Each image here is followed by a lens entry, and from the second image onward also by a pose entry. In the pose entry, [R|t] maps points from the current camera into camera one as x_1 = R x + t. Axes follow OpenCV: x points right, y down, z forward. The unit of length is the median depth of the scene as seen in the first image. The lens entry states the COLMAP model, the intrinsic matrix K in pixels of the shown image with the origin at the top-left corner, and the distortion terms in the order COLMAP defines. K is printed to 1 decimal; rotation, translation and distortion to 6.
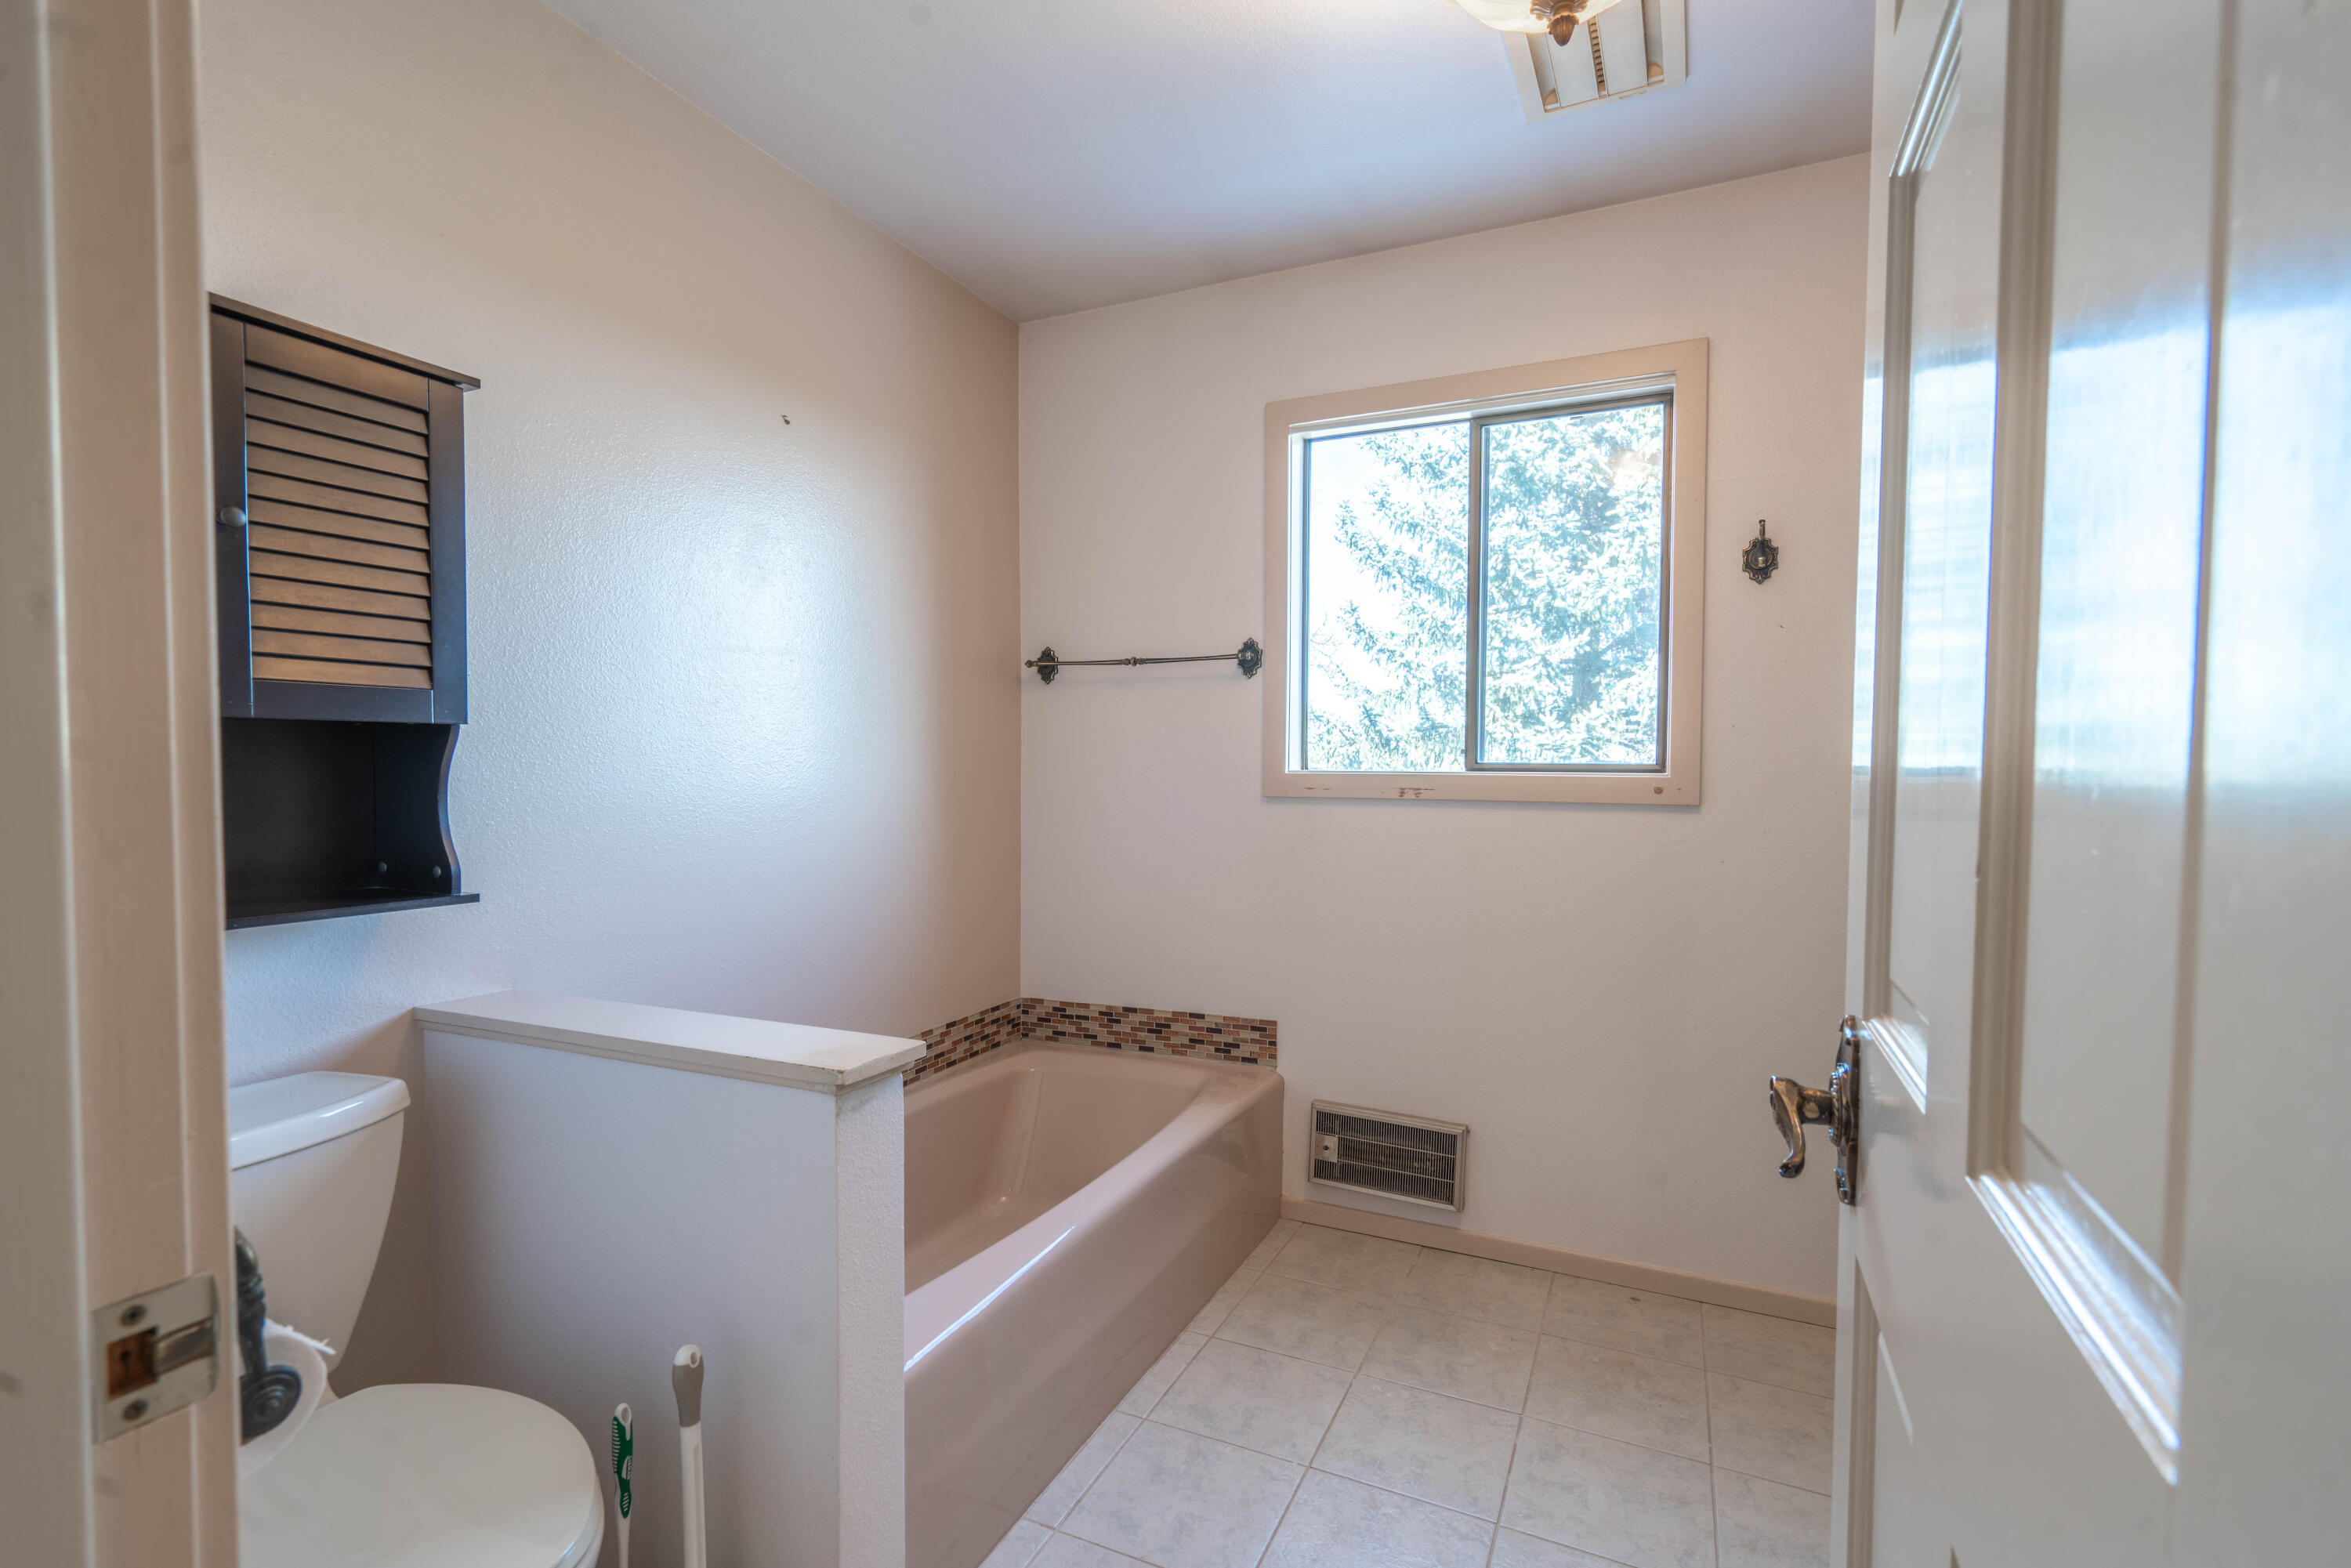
lens RADIAL K [[1080.1, 0, 1175.5], [0, 1080.1, 784.0], [0, 0, 1]] dist [-0.037206, 0.016553]
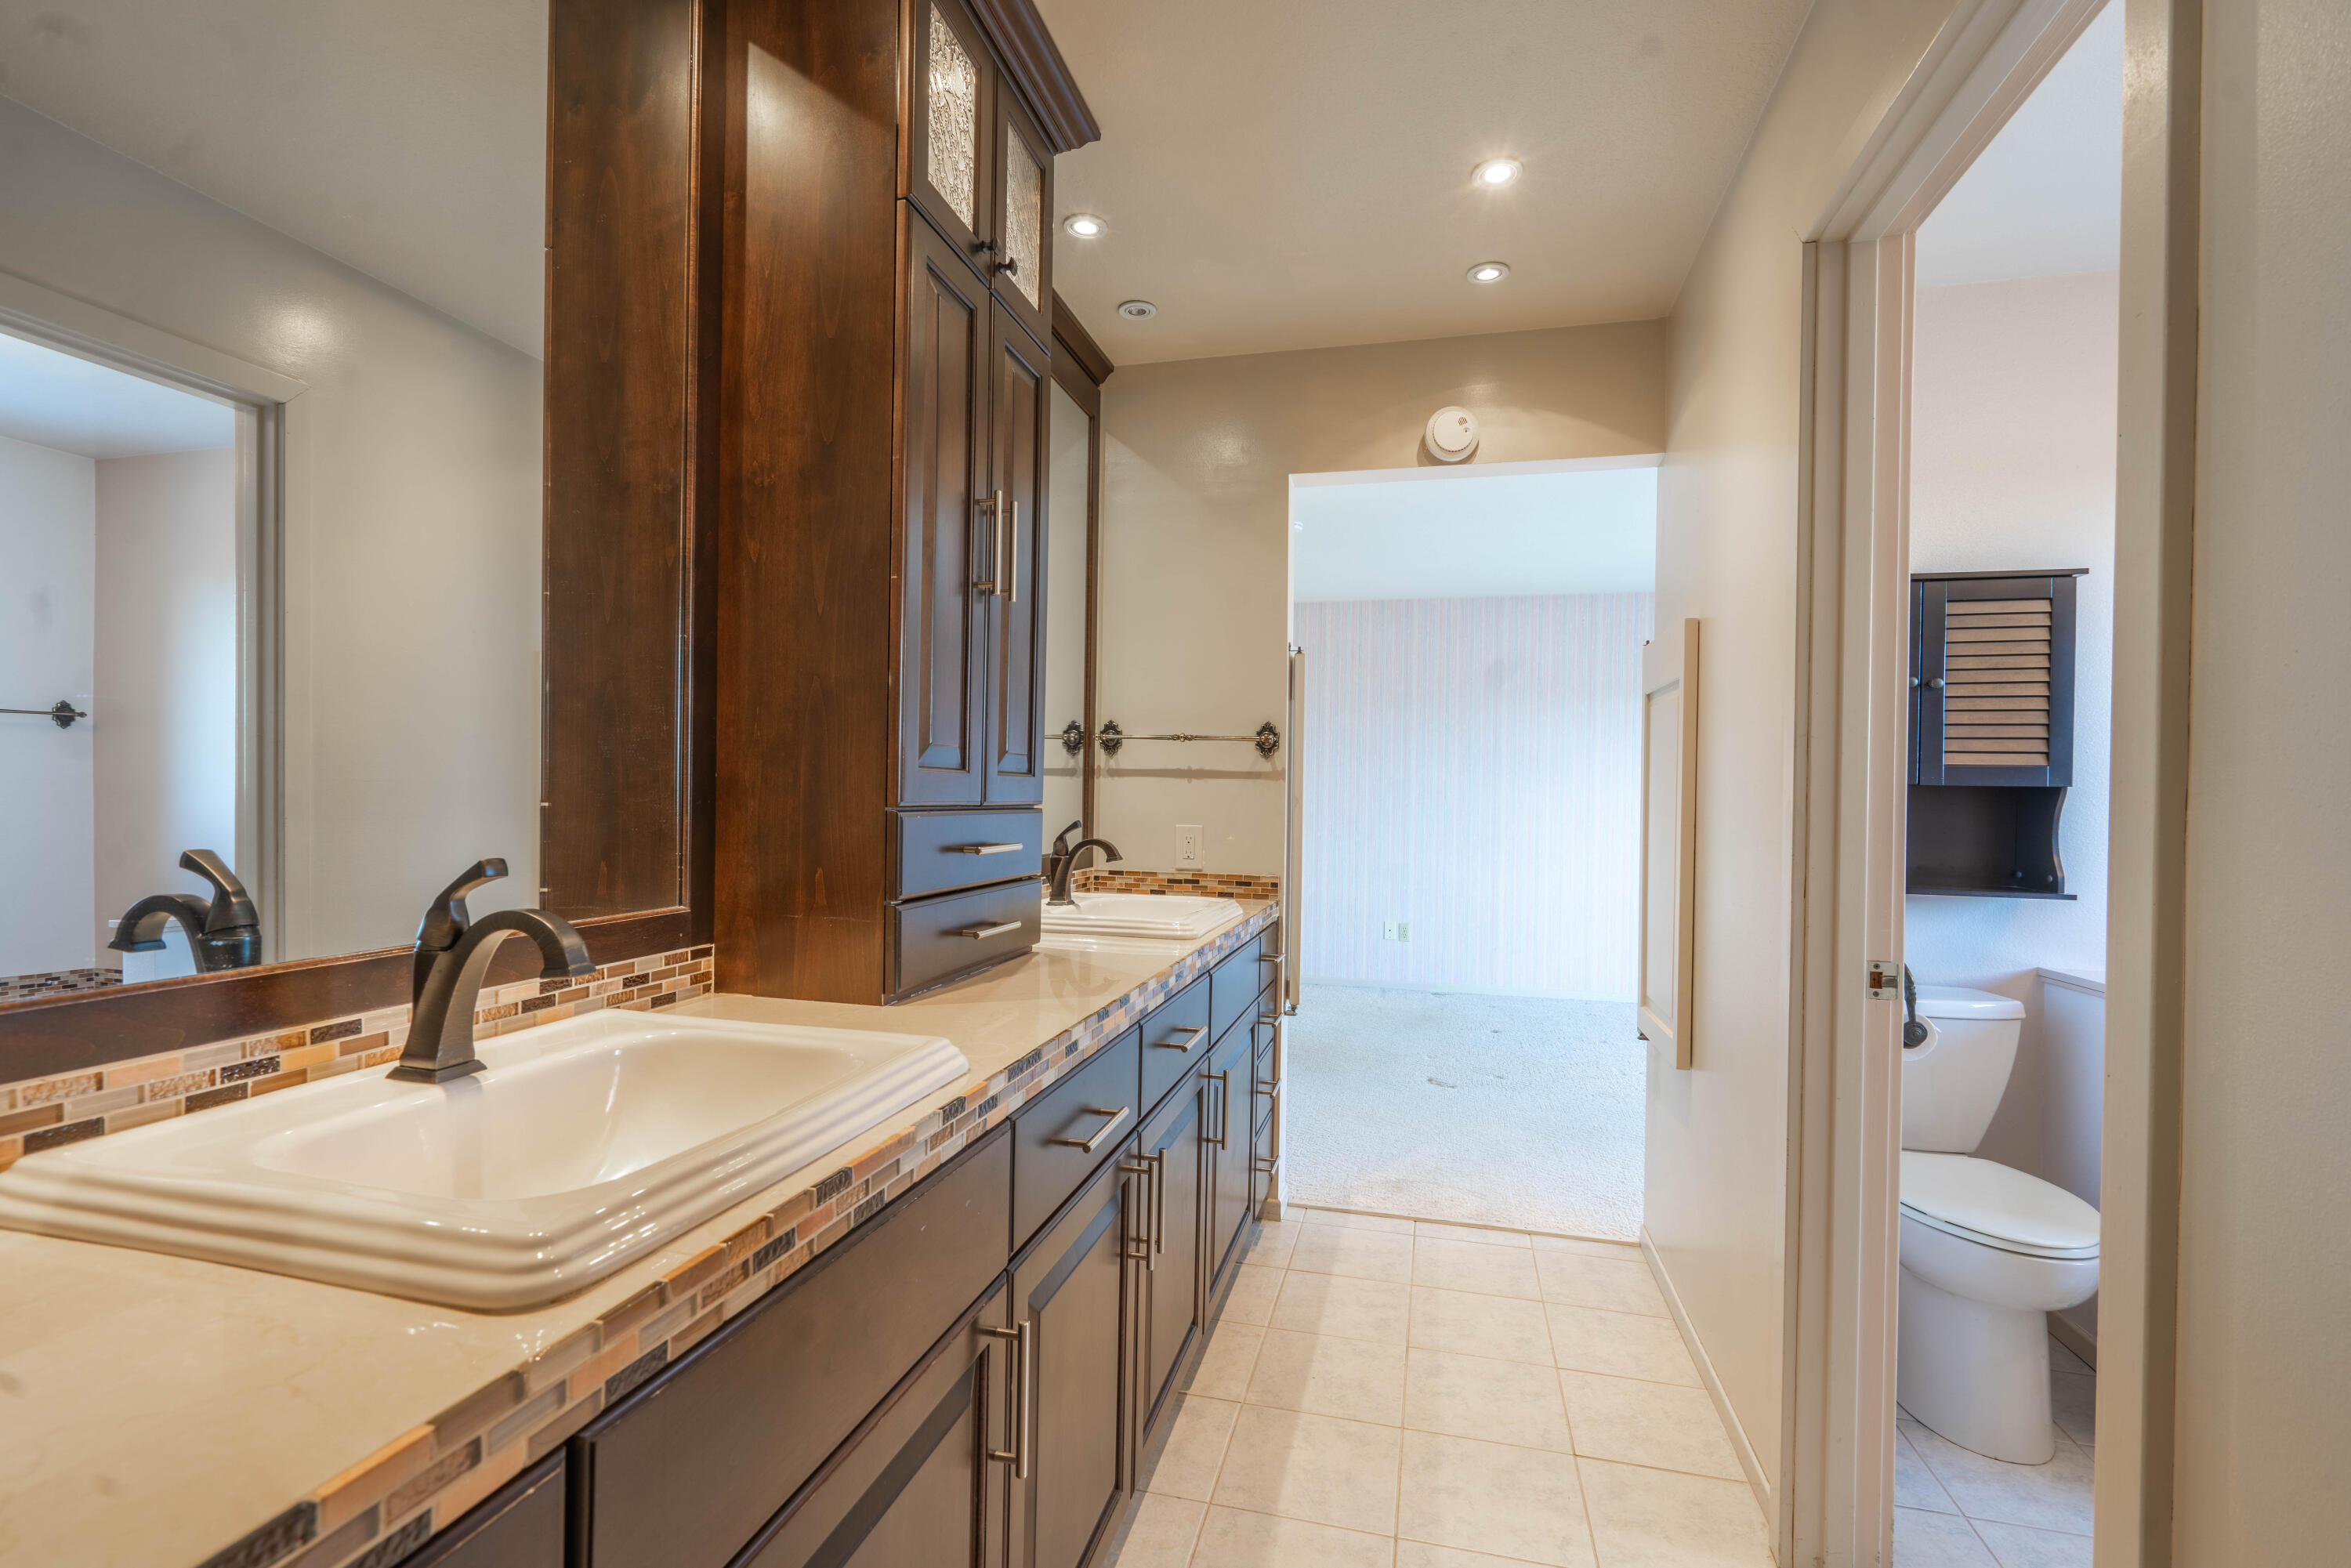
lens RADIAL K [[1080.1, 0, 1175.5], [0, 1080.1, 784.0], [0, 0, 1]] dist [-0.037206, 0.016553]
pose [[0.191933, -0.007209, -0.981382, 0.666450], [-0.051195, 0.998538, -0.017348, 0.037294], [0.980072, 0.053571, 0.191283, -0.648600]]
